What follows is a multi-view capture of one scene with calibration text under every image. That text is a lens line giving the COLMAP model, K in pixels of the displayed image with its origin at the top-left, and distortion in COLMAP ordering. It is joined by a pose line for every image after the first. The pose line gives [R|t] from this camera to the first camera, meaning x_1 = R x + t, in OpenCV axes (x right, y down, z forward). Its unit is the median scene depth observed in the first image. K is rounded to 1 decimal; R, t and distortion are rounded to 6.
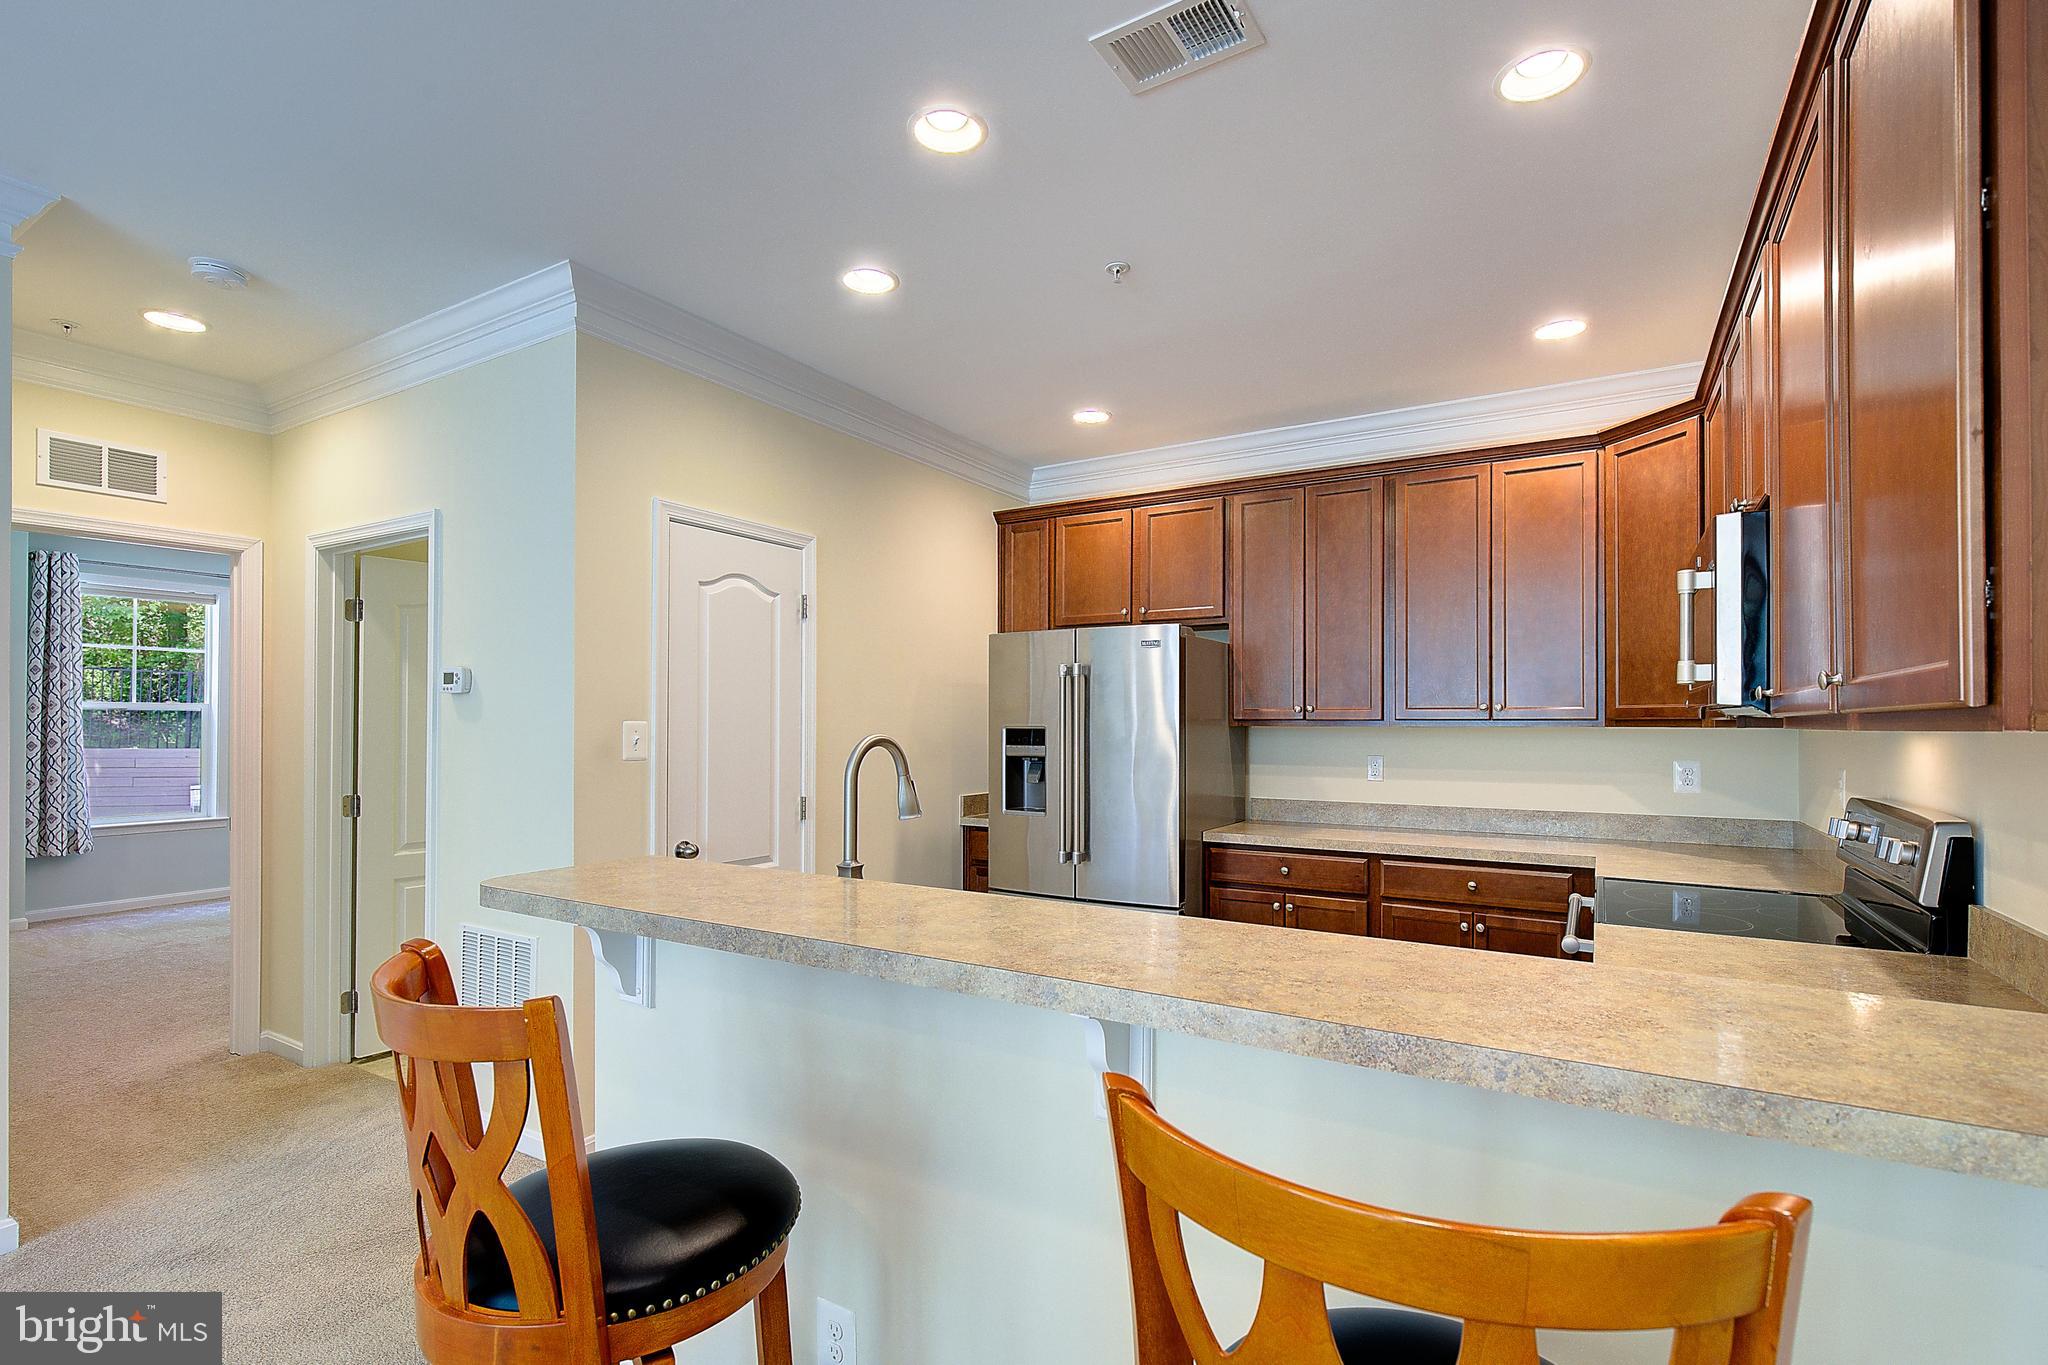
lens RADIAL K [[957.0, 0, 1022.0], [0, 957.0, 725.9], [0, 0, 1]] dist [-0.009174, 0.002029]
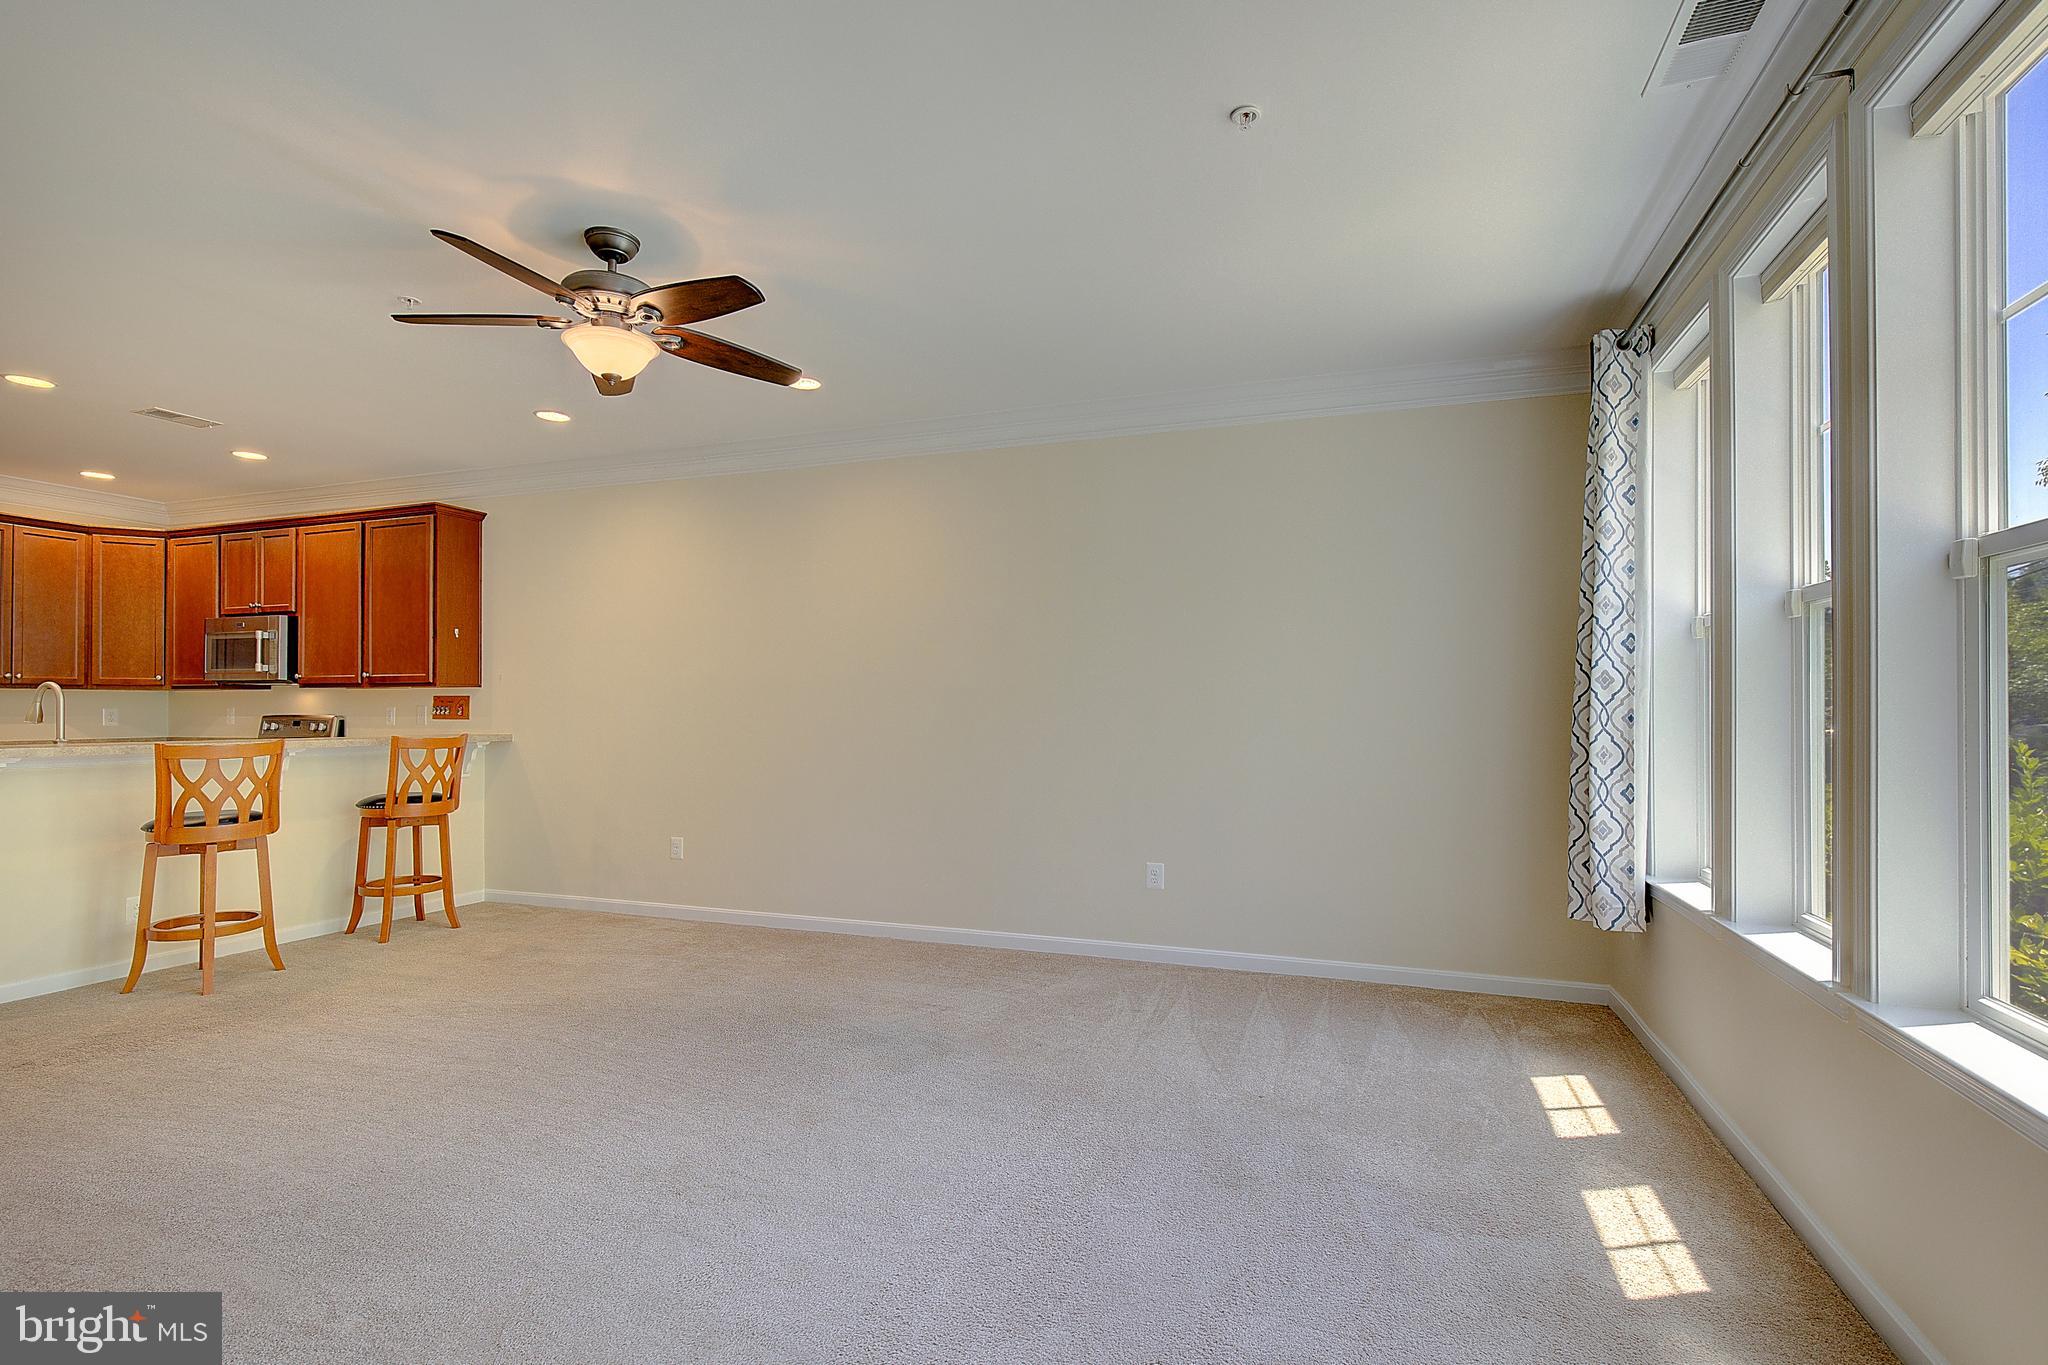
lens RADIAL K [[957.0, 0, 1036.0], [0, 957.0, 698.0], [0, 0, 1]] dist [-0.009174, 0.002029]
pose [[-0.204921, 0.010332, 0.978724, -1.425847], [-0.000463, 0.999943, -0.010653, 0.034609], [-0.978778, -0.002636, -0.204904, -0.364472]]
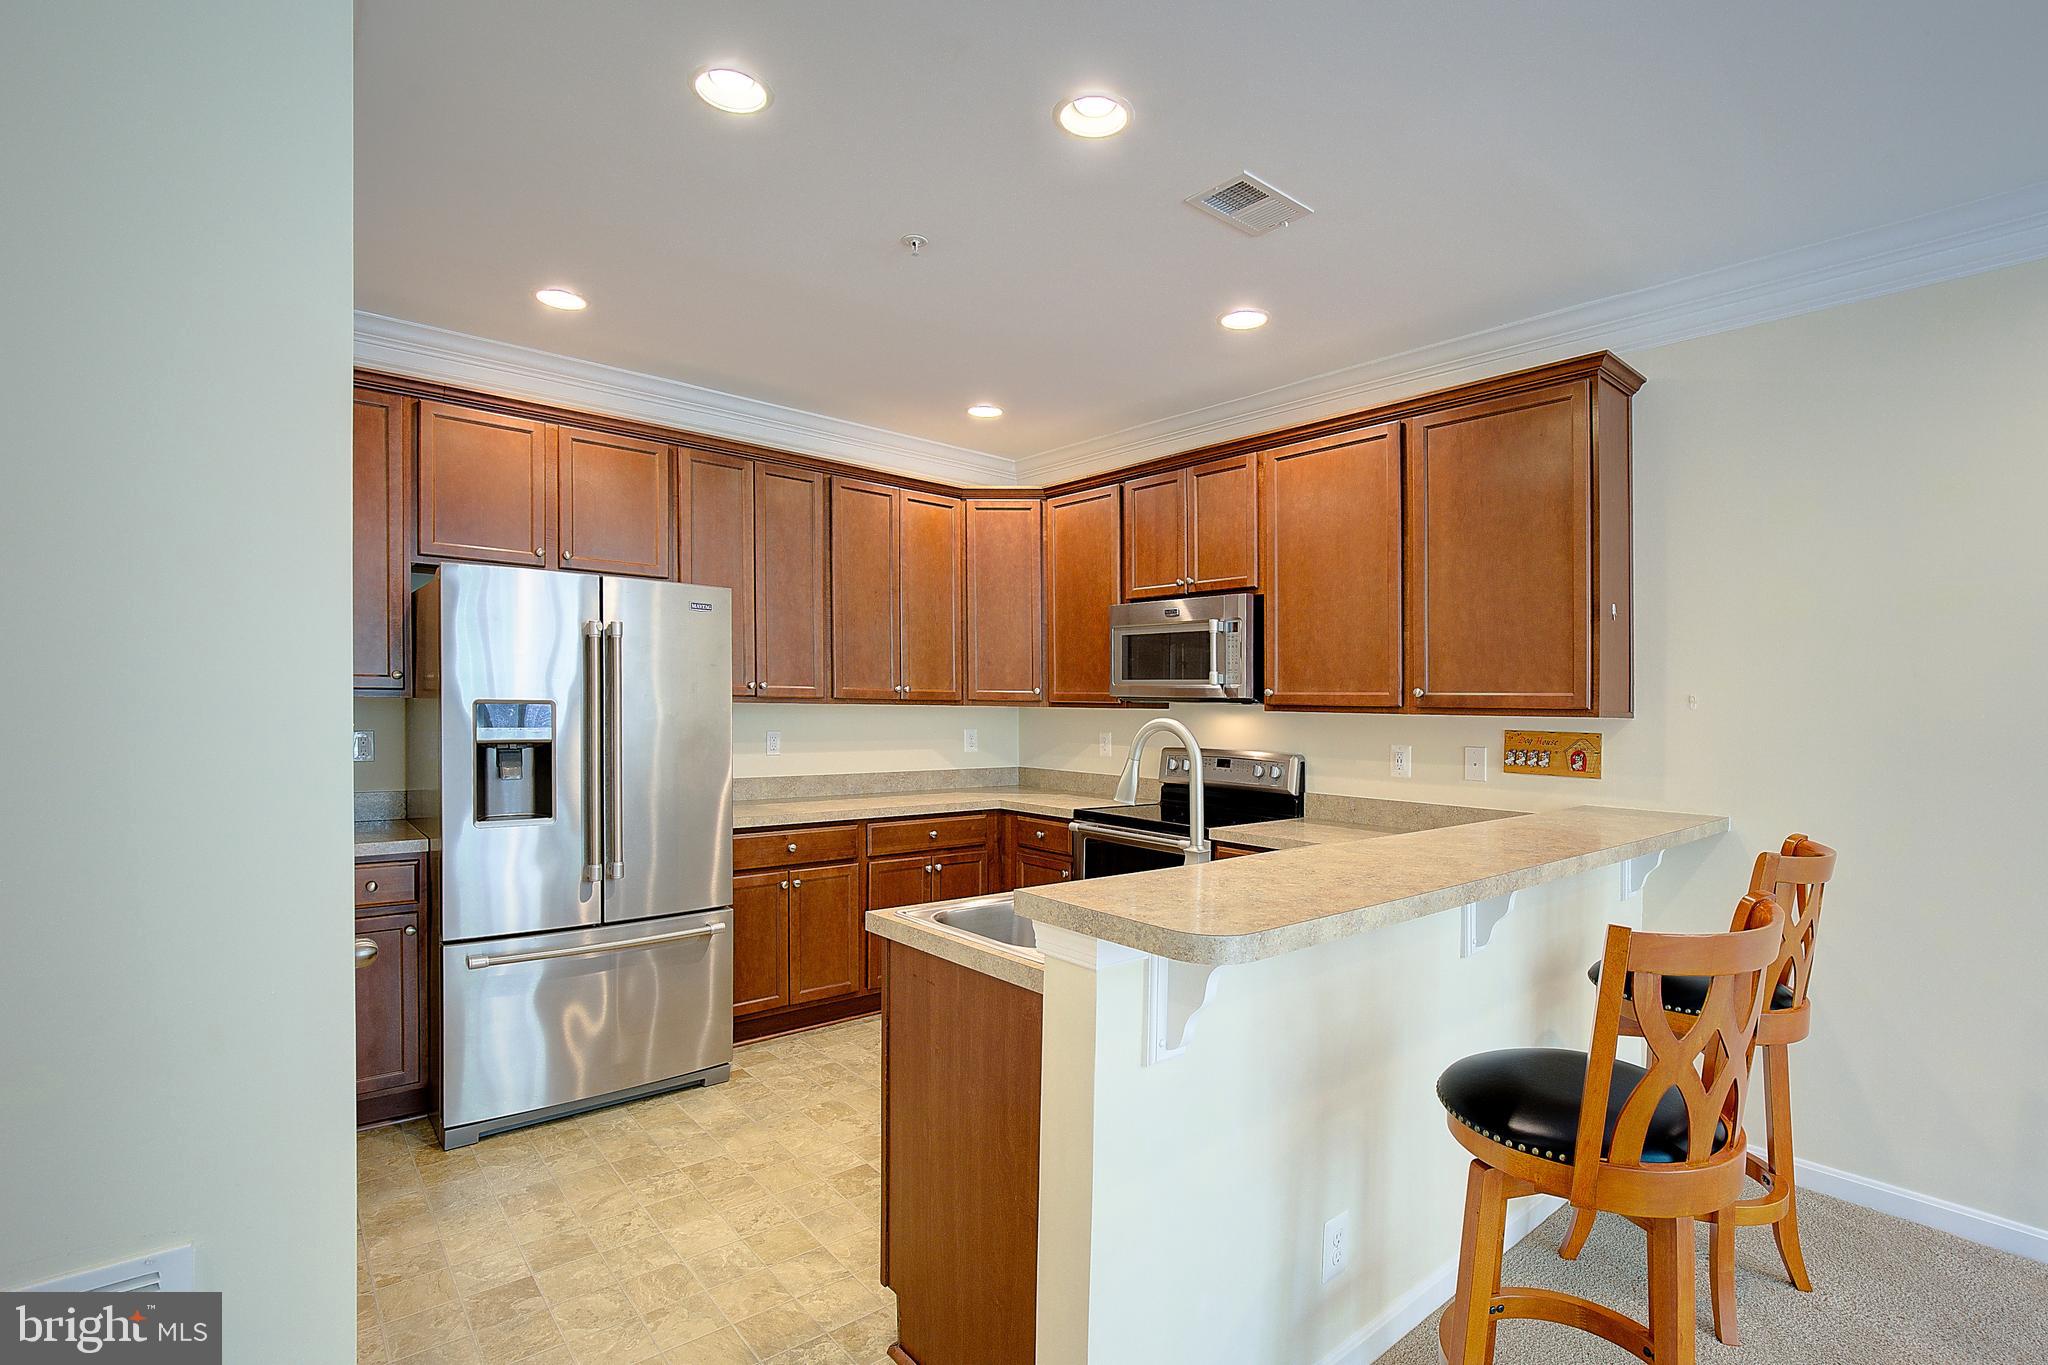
lens RADIAL K [[957.0, 0, 1033.6], [0, 957.0, 693.5], [0, 0, 1]] dist [-0.009174, 0.002029]
pose [[0.312990, 0.013826, 0.949656, -0.604190], [-0.016428, 0.999823, -0.009142, -0.005038], [-0.949614, -0.012739, 0.313162, 0.451110]]
